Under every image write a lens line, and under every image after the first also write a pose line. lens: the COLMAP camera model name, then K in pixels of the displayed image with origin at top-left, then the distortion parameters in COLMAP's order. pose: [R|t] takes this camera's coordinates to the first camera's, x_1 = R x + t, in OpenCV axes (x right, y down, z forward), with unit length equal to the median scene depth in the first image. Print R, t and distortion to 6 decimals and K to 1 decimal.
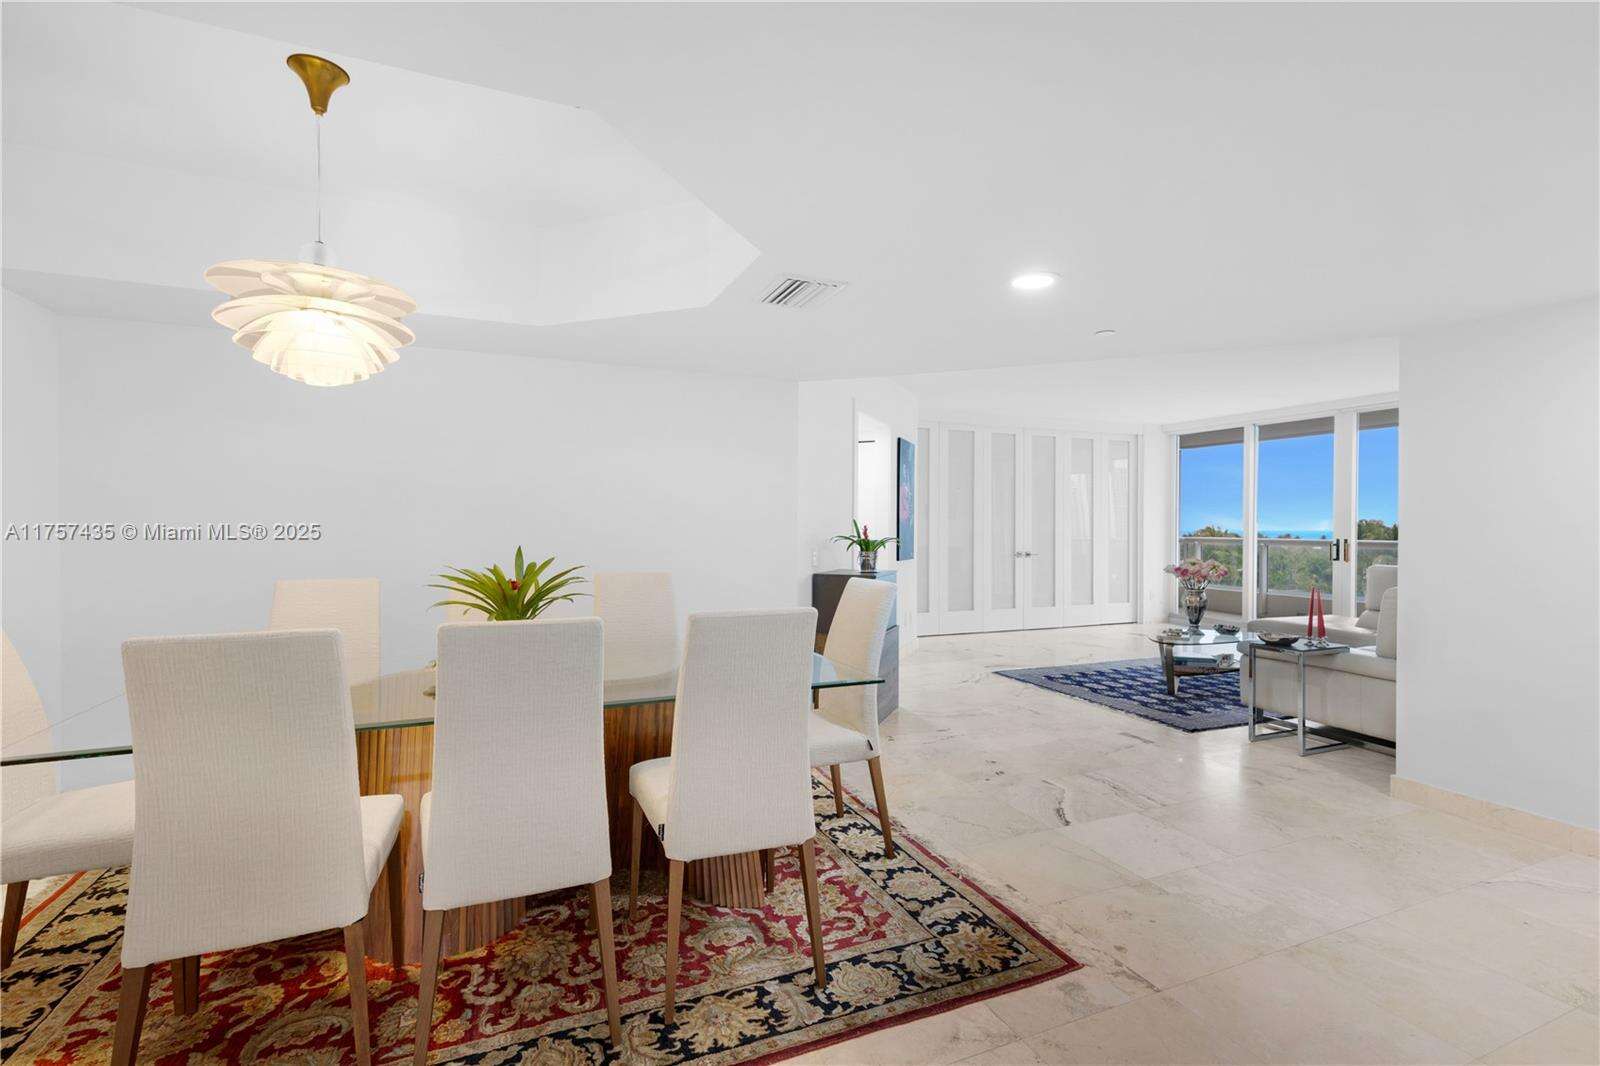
lens RADIAL K [[721.9, 0, 814.5], [0, 721.9, 515.3], [0, 0, 1]] dist [0.008150, -0.001875]
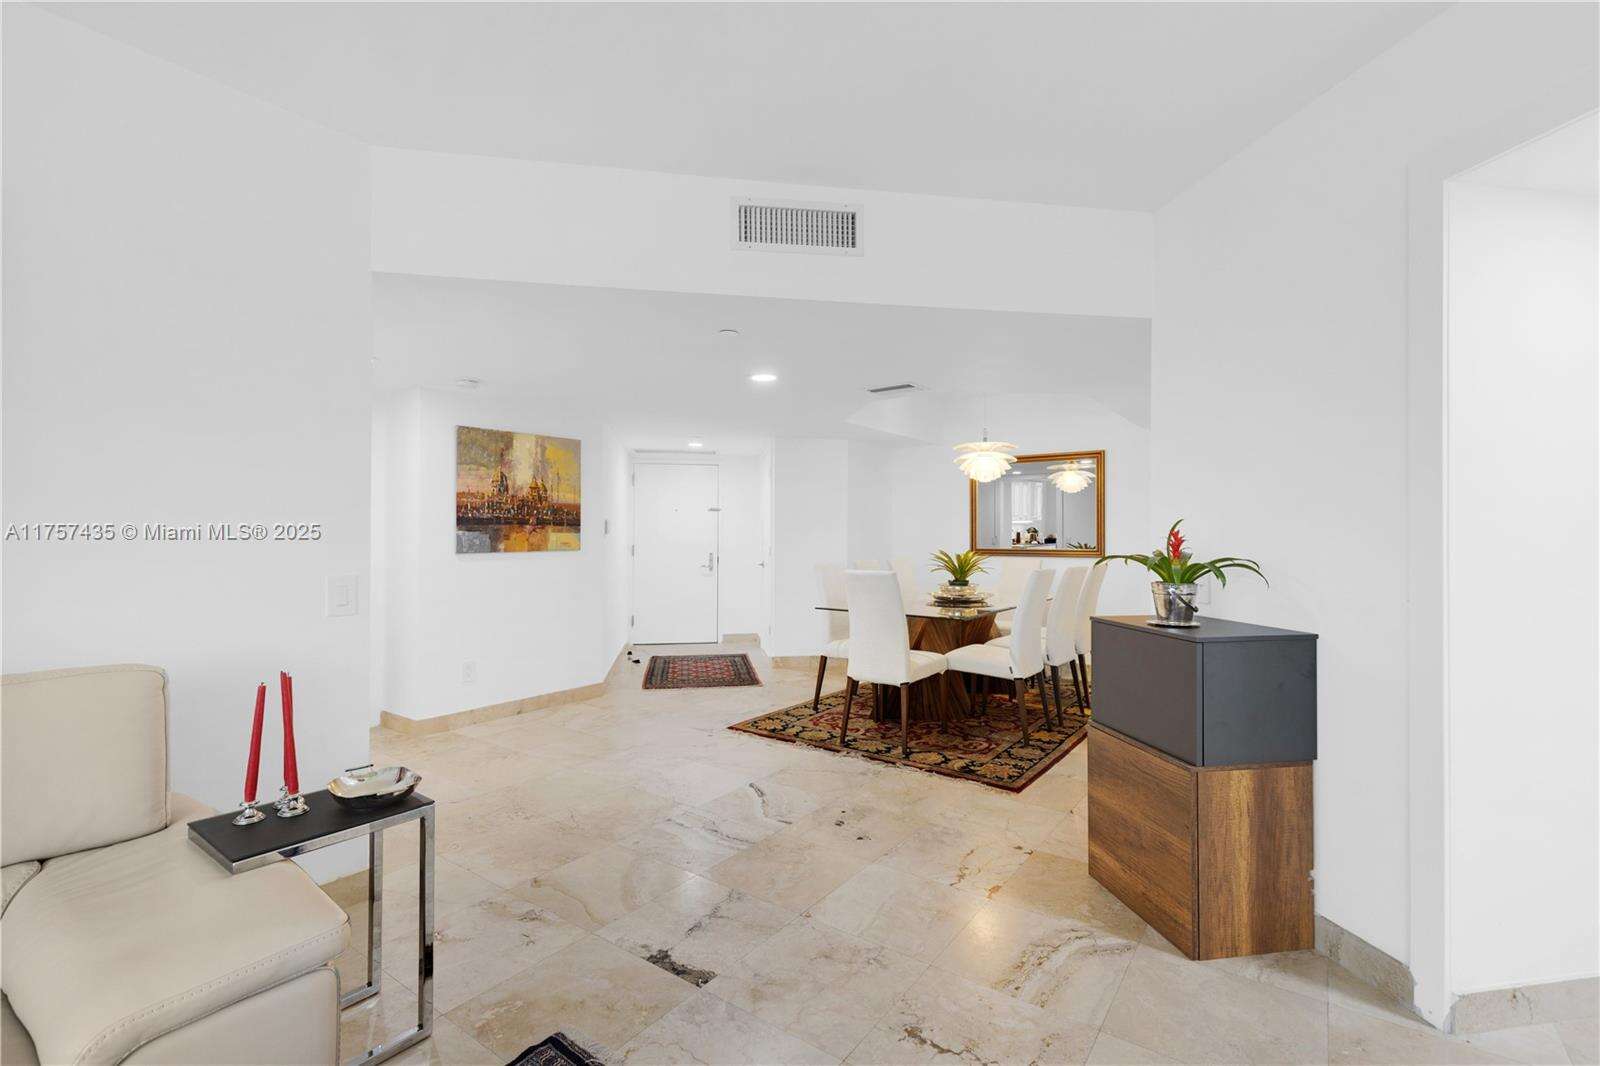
lens RADIAL K [[721.9, 0, 806.3], [0, 721.9, 533.5], [0, 0, 1]] dist [0.008150, -0.001875]
pose [[-0.862052, -0.006085, -0.506783, 1.039075], [0.003794, 0.999822, -0.018459, 0.041640], [0.506806, -0.017835, -0.861876, 2.464852]]
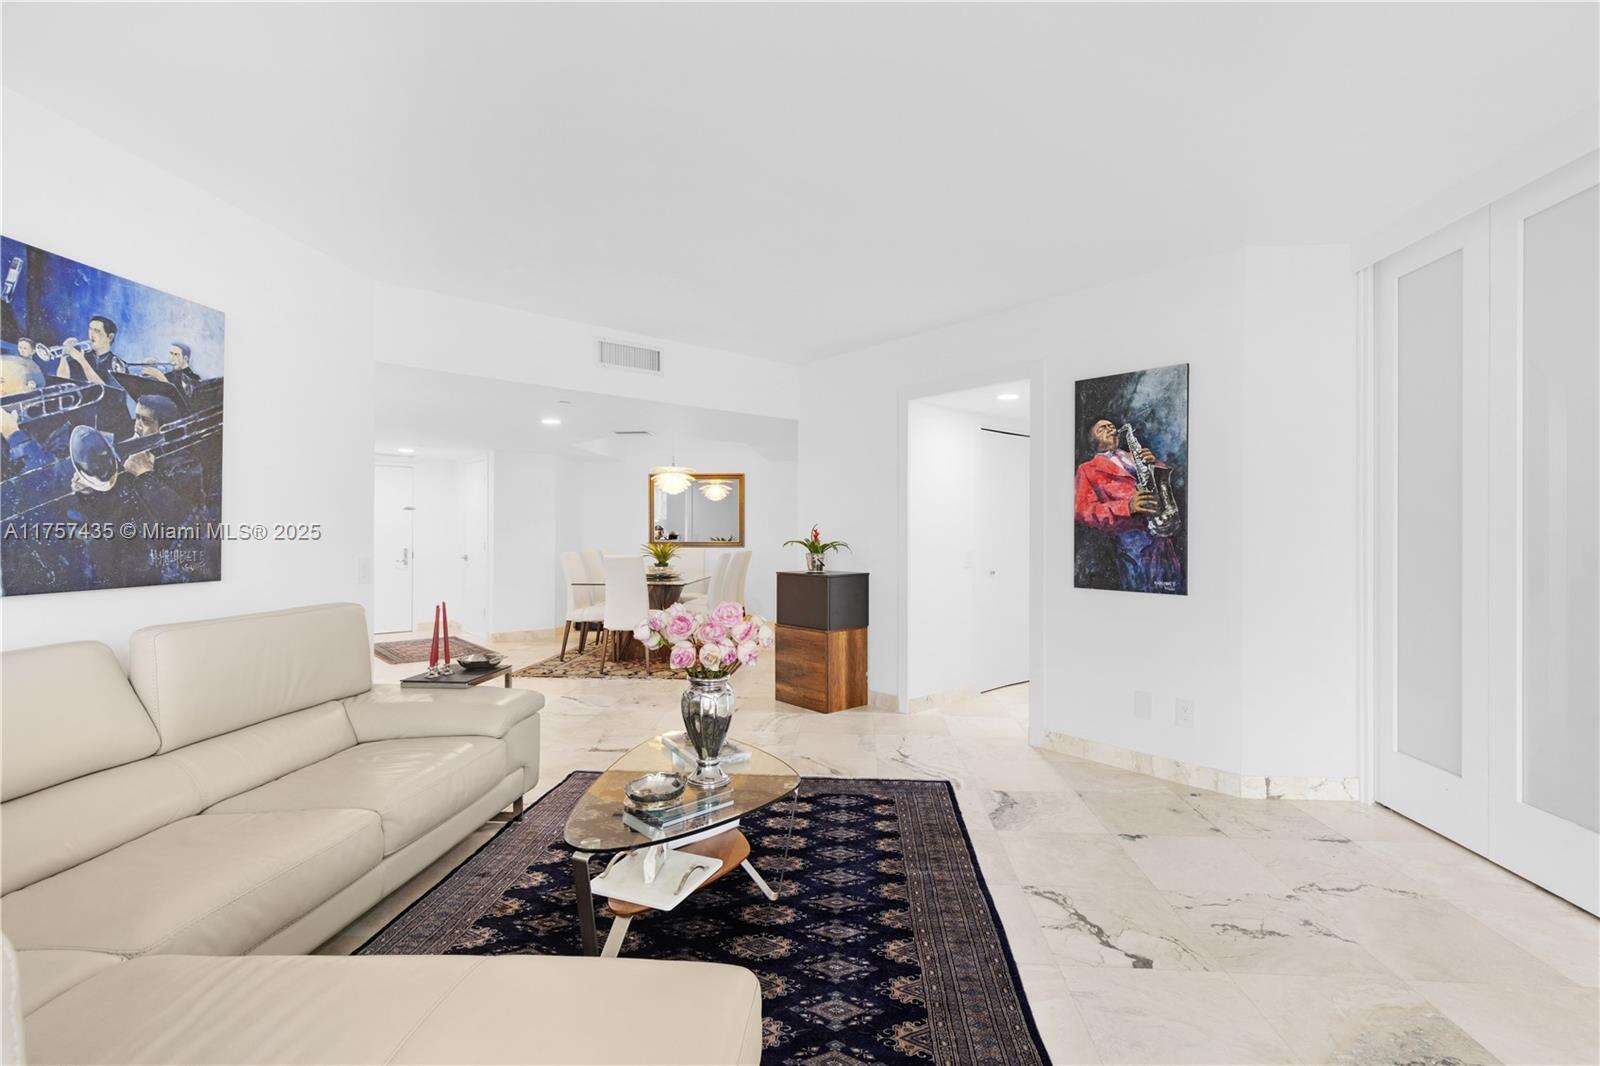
lens RADIAL K [[721.9, 0, 811.6], [0, 721.9, 533.8], [0, 0, 1]] dist [0.008150, -0.001875]
pose [[-0.462088, -0.001980, -0.886832, 1.968402], [0.012928, 0.999876, -0.008969, 0.053147], [0.886740, -0.015609, -0.462005, 2.831686]]
